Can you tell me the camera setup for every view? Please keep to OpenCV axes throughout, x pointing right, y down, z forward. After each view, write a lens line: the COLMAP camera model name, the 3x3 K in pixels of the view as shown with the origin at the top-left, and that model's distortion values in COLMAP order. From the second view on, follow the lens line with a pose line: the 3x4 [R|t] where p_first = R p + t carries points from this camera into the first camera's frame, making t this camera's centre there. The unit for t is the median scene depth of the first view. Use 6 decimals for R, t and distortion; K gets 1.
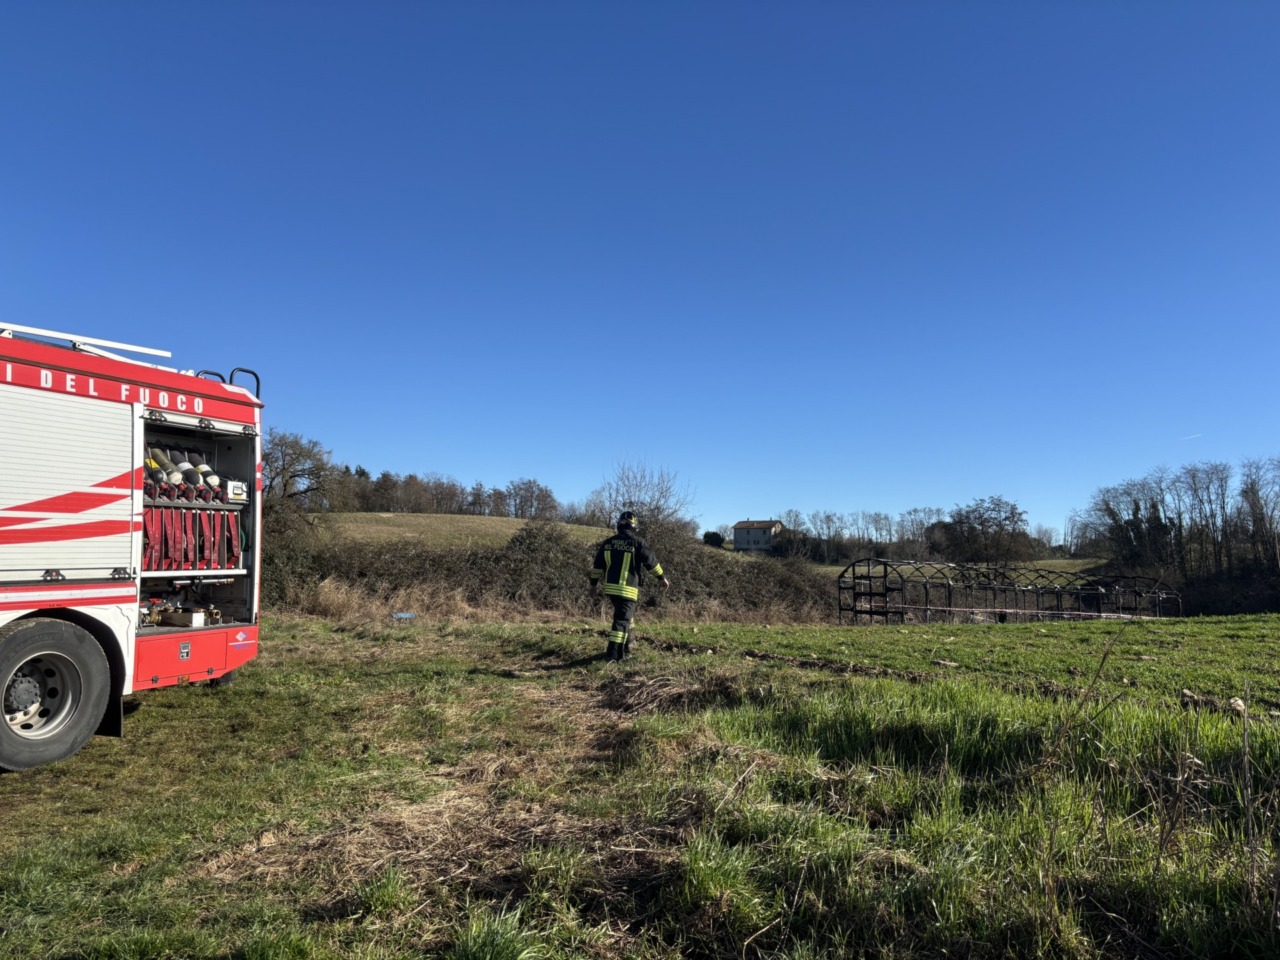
lens RADIAL K [[966.7, 0, 604.4], [0, 966.7, 483.2], [0, 0, 1]] dist [0.006259, -0.003256]
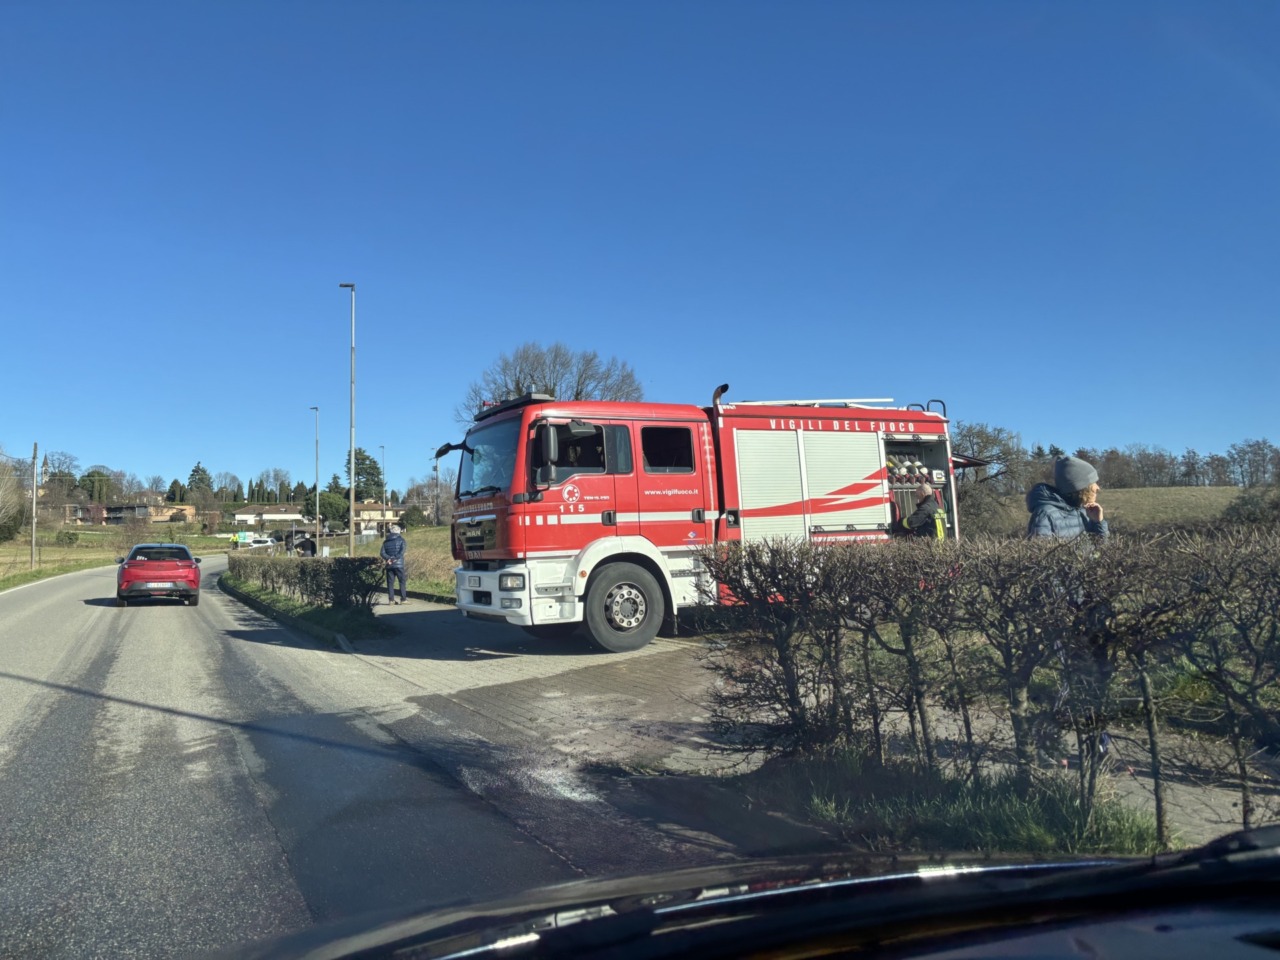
lens RADIAL K [[978.9, 0, 641.7], [0, 978.9, 444.1], [0, 0, 1]] dist [-0.000554, -0.000998]
pose [[0.791537, -0.106110, -0.601839, 0.221406], [0.089687, 0.994317, -0.057352, 0.004391], [0.604504, -0.008581, 0.796556, -0.613140]]
